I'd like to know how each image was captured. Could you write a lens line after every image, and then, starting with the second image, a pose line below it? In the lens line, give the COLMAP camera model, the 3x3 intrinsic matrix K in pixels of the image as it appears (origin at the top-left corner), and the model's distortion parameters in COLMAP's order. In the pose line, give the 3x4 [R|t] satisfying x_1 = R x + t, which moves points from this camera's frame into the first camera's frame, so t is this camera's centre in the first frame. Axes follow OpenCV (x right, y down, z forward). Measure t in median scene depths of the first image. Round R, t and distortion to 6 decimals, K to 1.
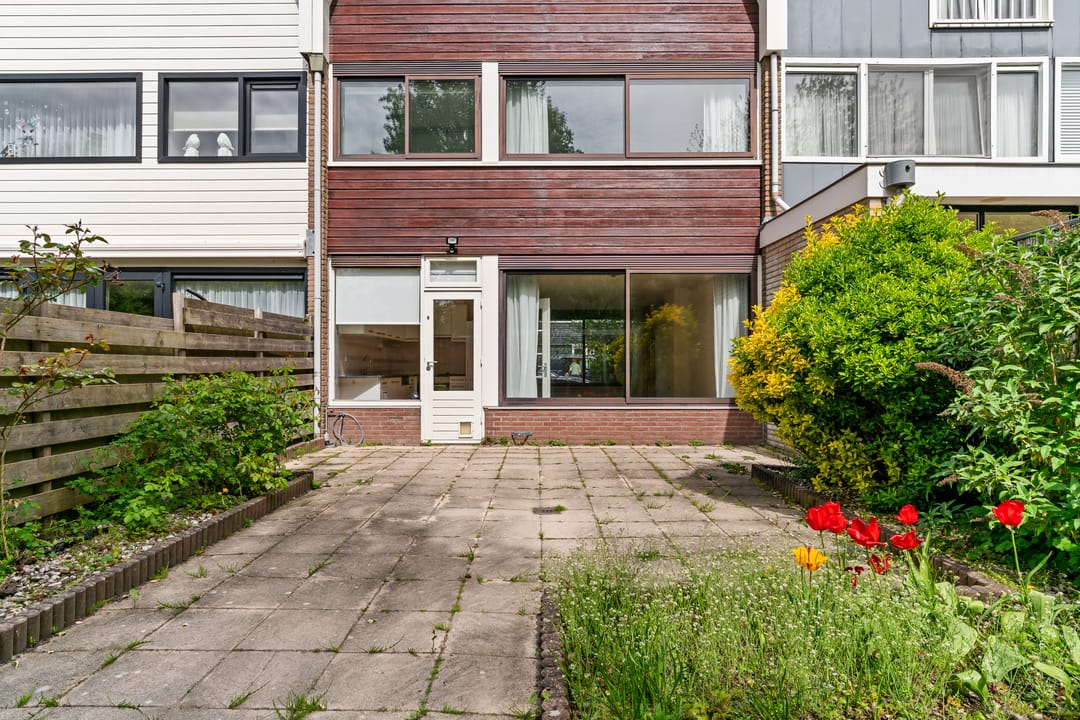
lens RADIAL K [[618.9, 0, 529.3], [0, 618.9, 340.3], [0, 0, 1]] dist [-0.001904, 0.004017]
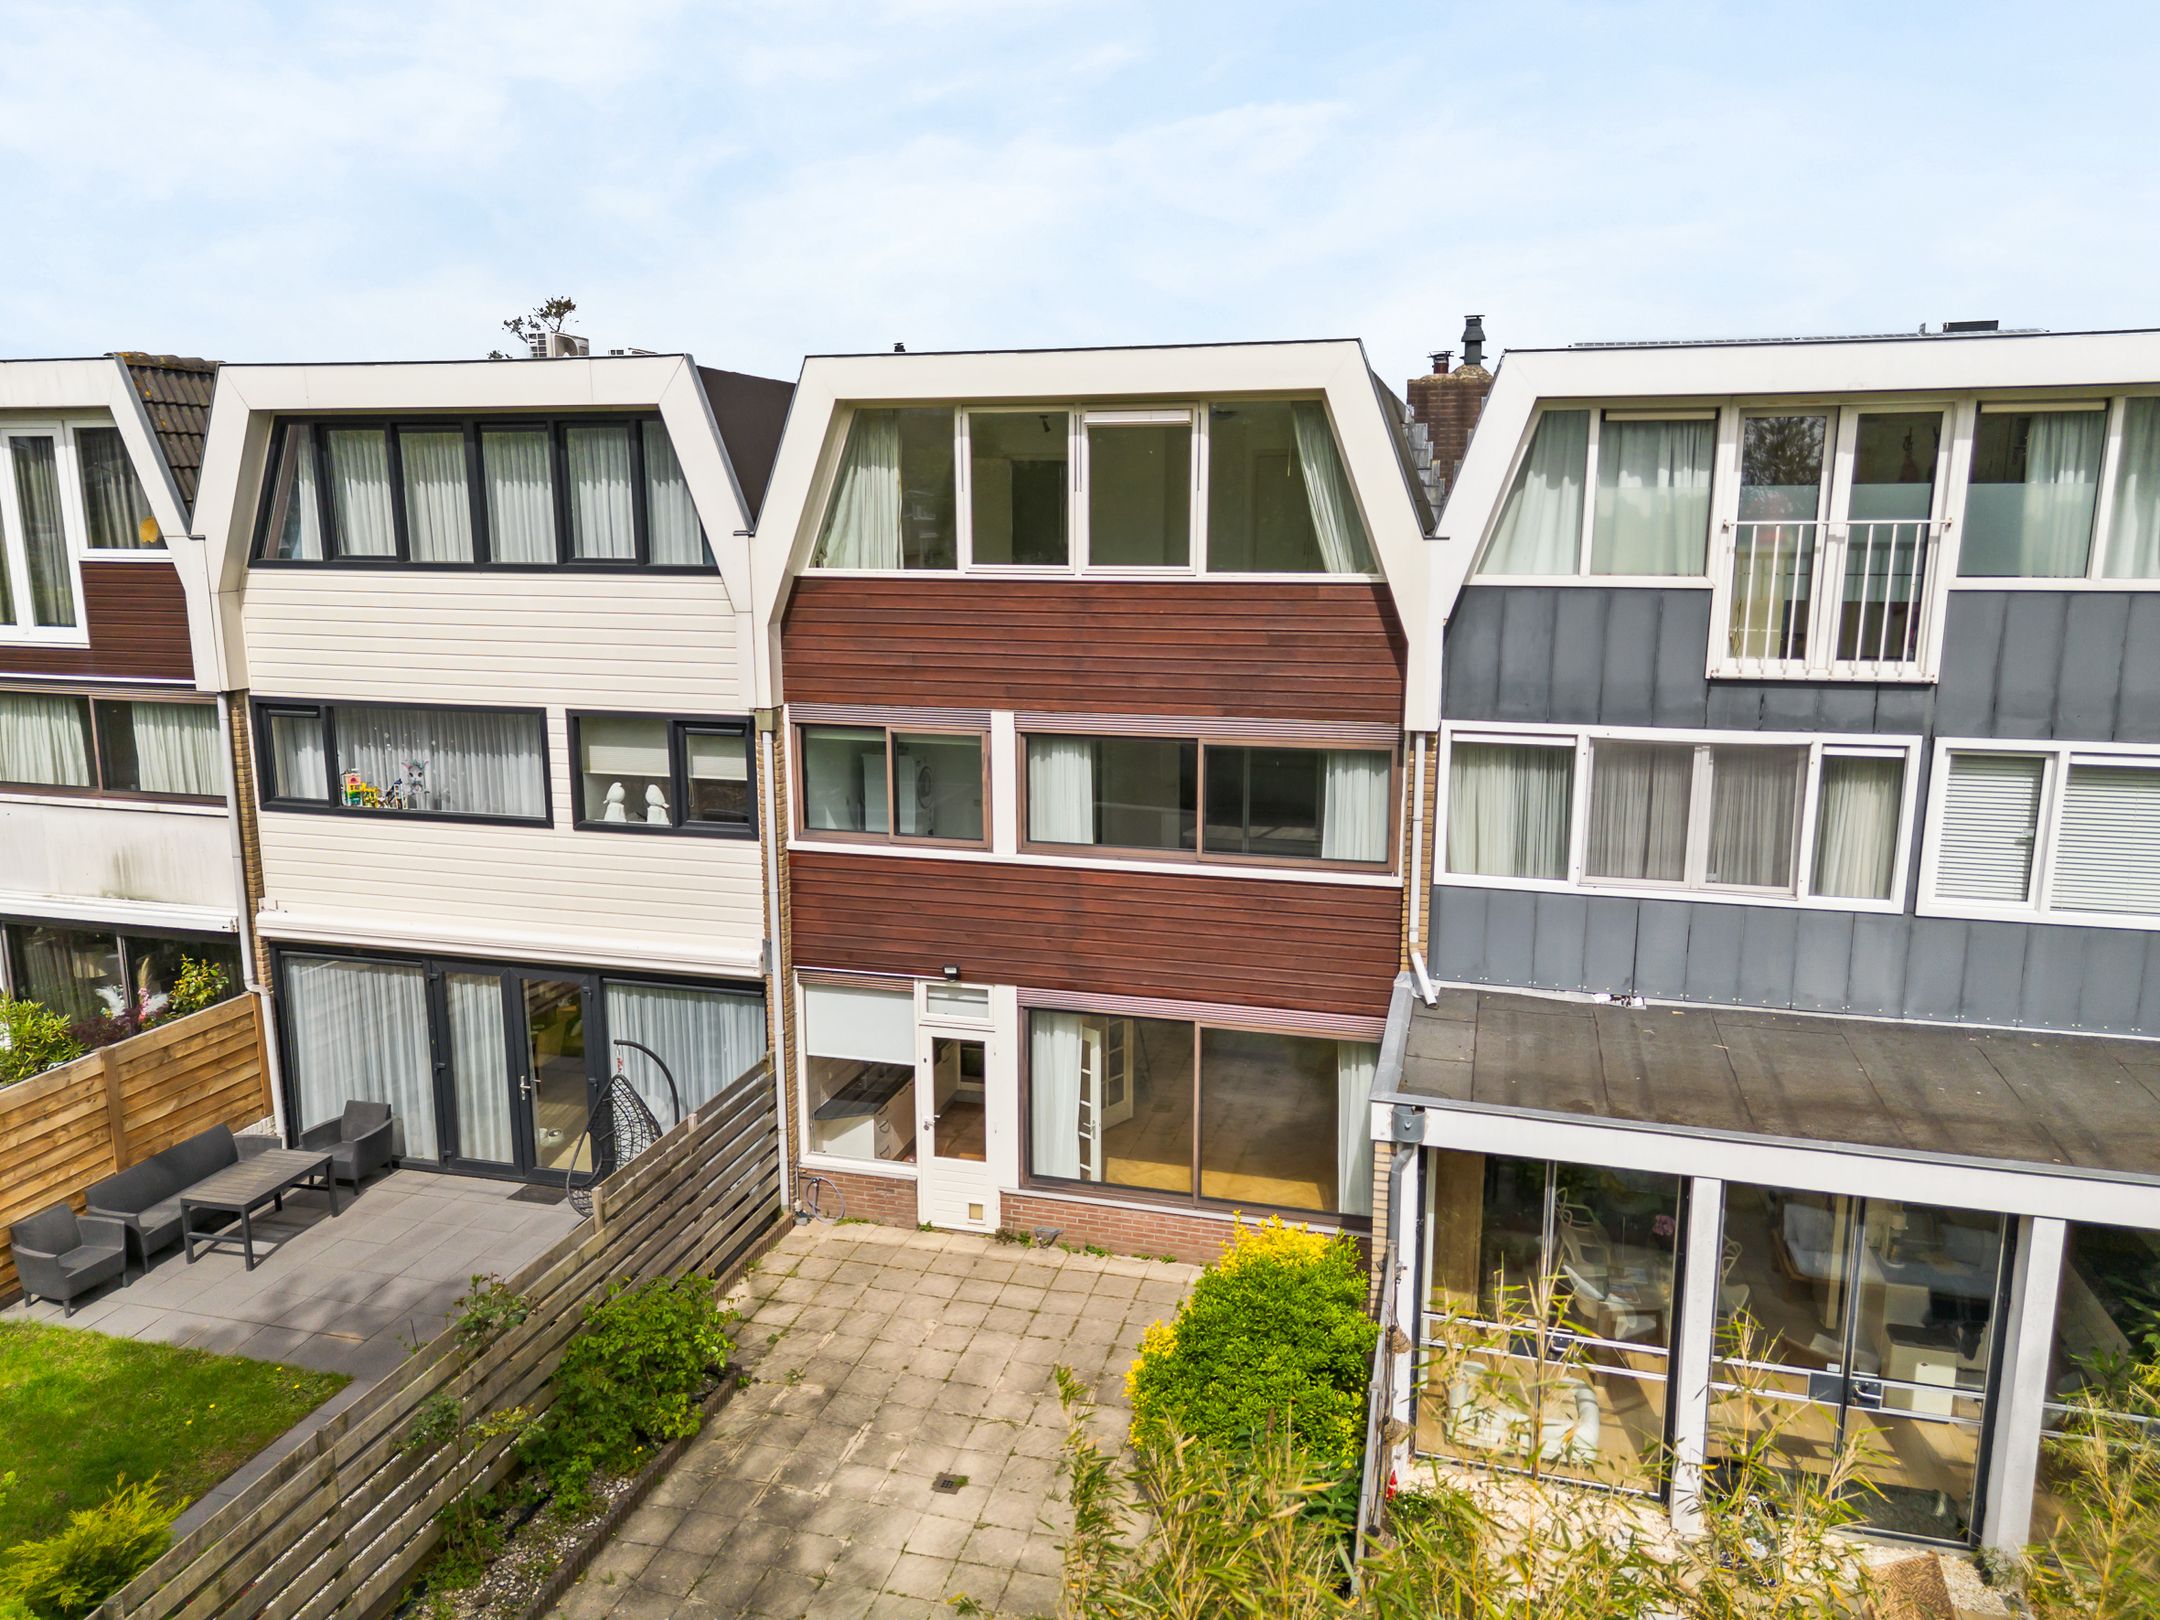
lens RADIAL K [[1515.4, 0, 1083.5], [0, 1515.4, 744.2], [0, 0, 1]] dist [0.065701, -0.000770]
pose [[0.969176, 0.039768, -0.243138, 0.431052], [0.006996, 0.982046, 0.188513, -0.730649], [0.246270, -0.184404, 0.951497, -0.568632]]
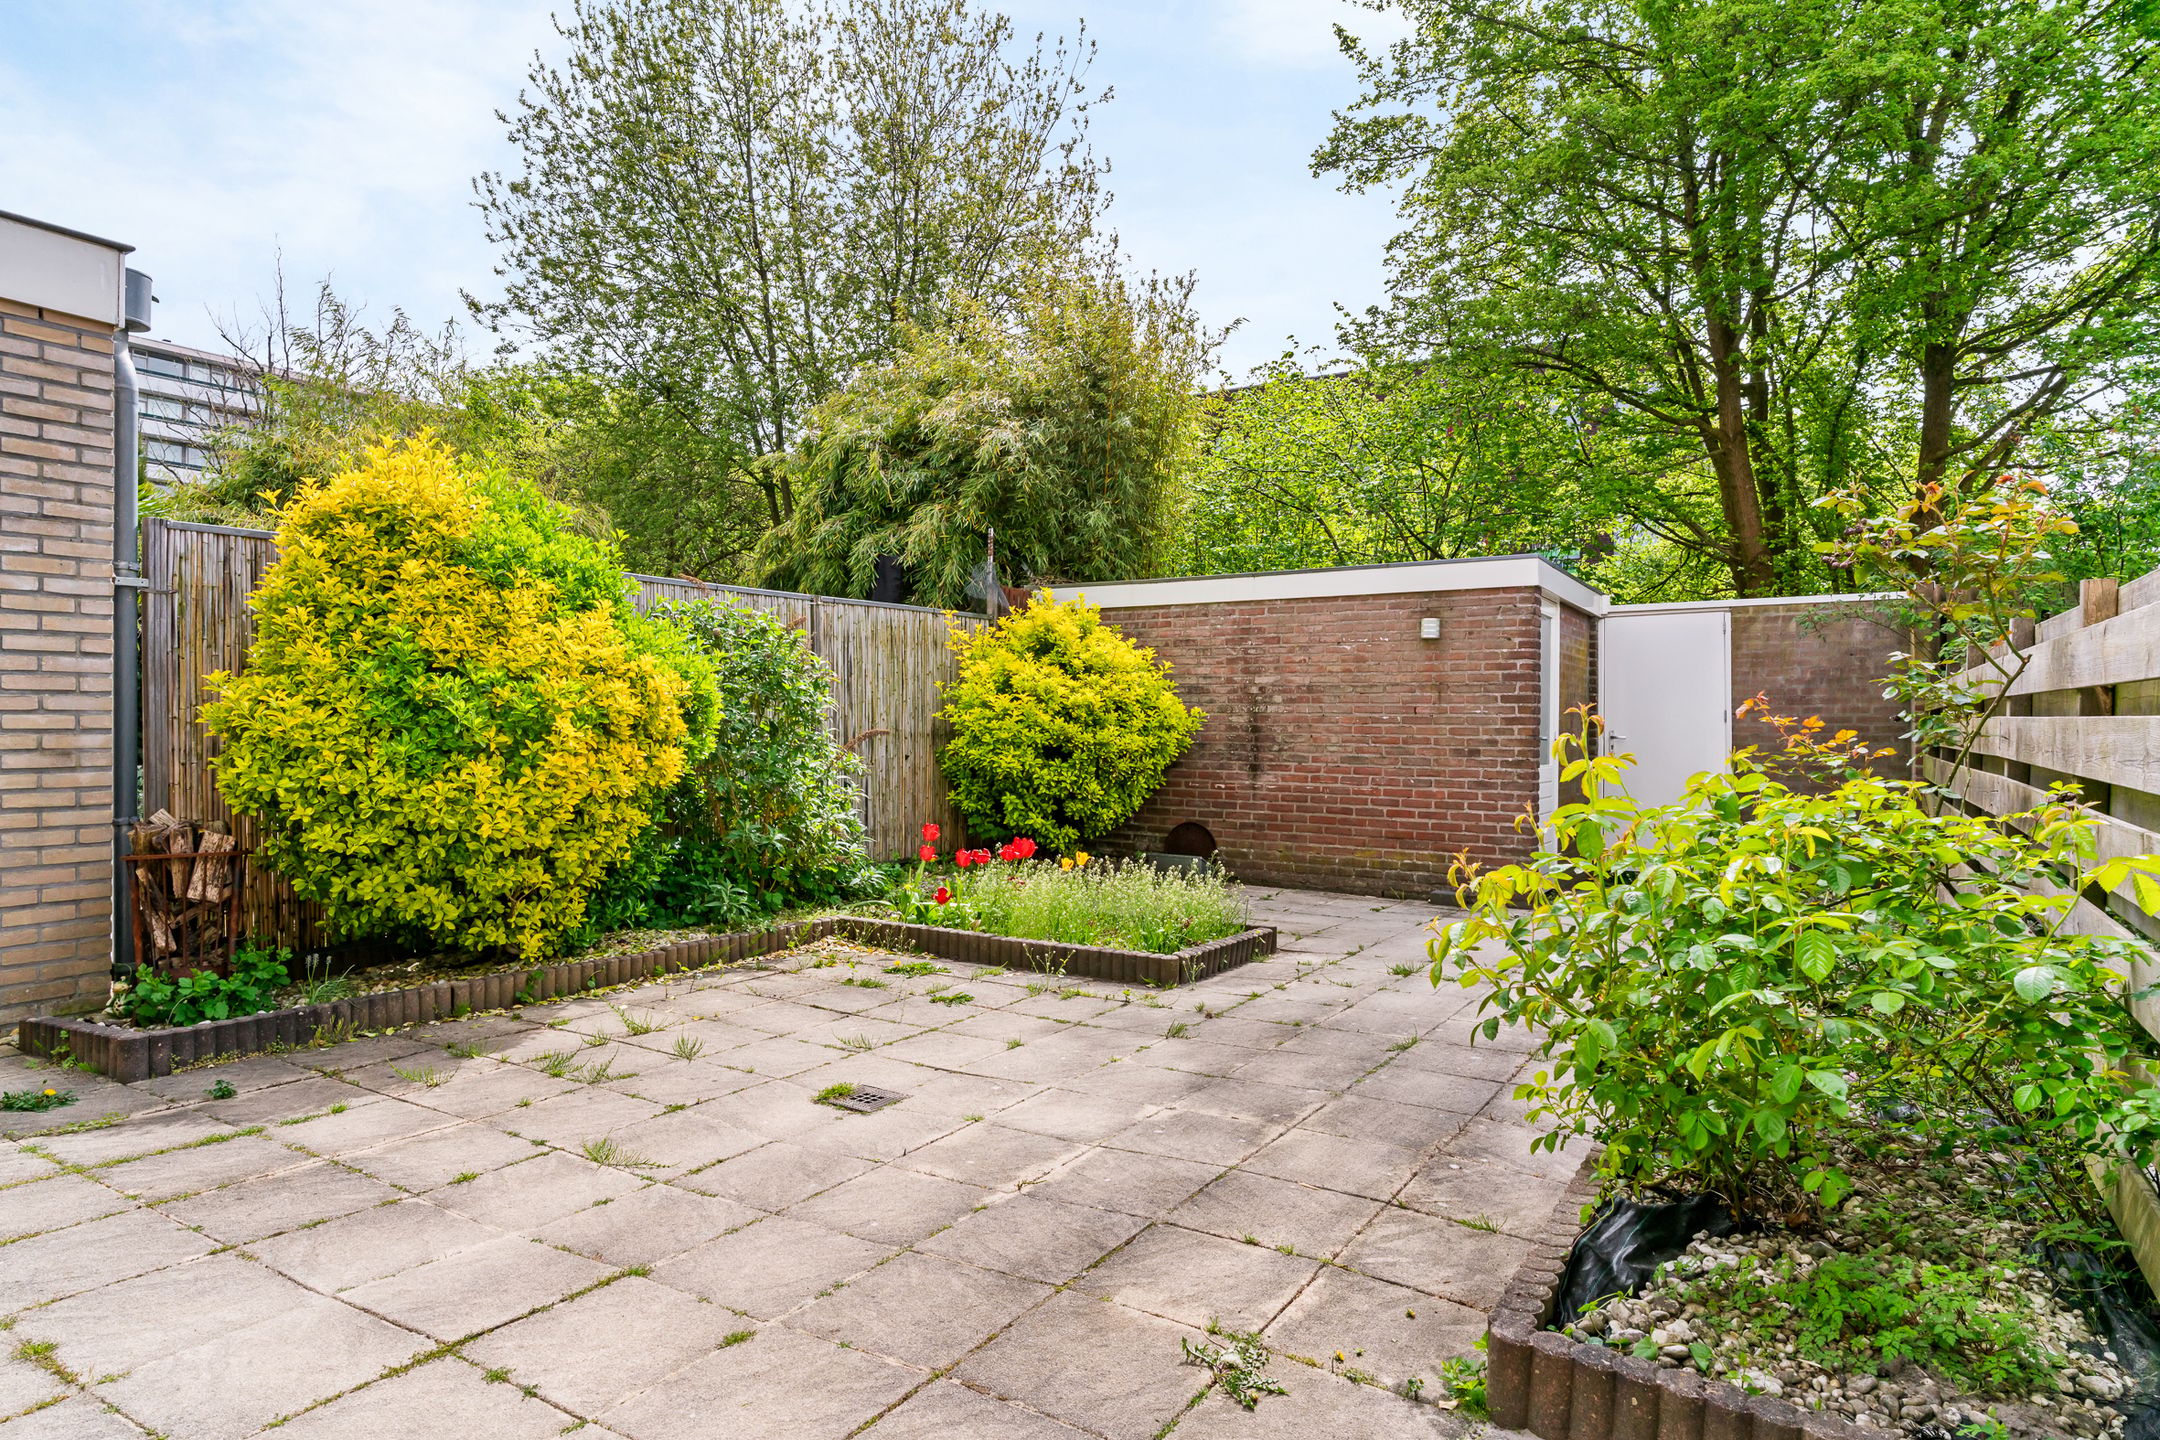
lens RADIAL K [[1255.3, 0, 1068.3], [0, 1255.3, 714.5], [0, 0, 1]] dist [0.000030, 0.000799]
pose [[-0.847312, 0.000807, 0.531095, -0.293913], [-0.023982, 0.998921, -0.039779, 0.029872], [-0.530554, -0.046442, -0.846378, 0.919935]]
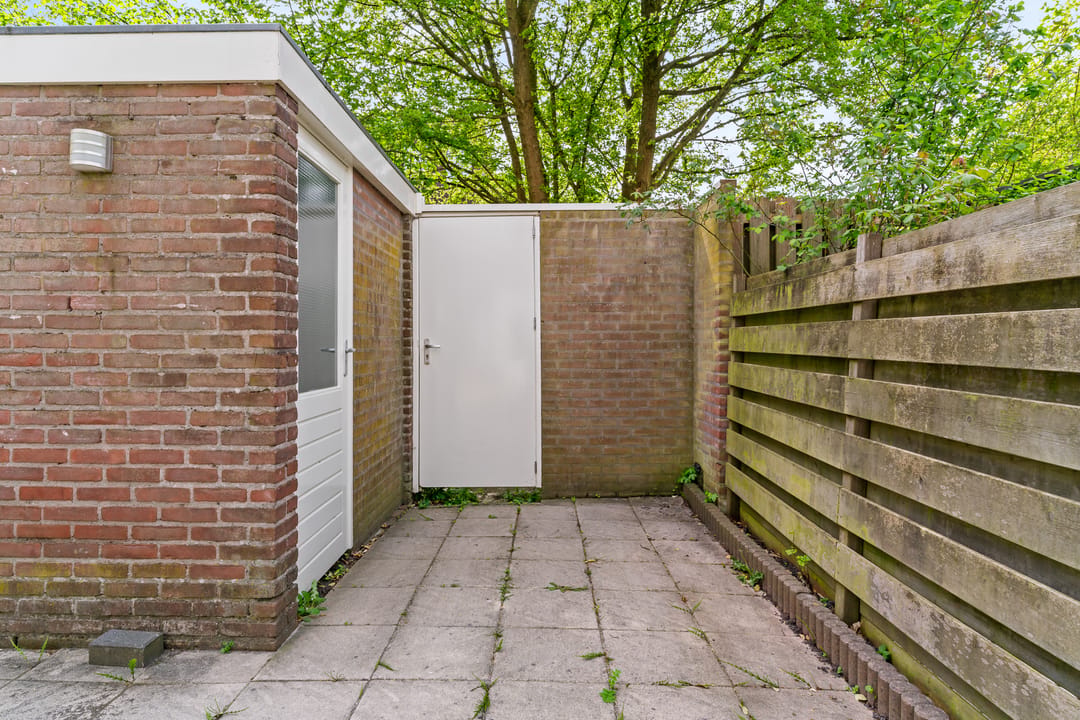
lens RADIAL K [[608.1, 0, 537.9], [0, 608.1, 354.8], [0, 0, 1]] dist [-0.000730, 0.000648]
pose [[-0.999971, 0.000563, 0.007600, -0.203549], [0.000488, 0.999951, -0.009922, 0.005428], [-0.007605, -0.009918, -0.999922, 0.198325]]
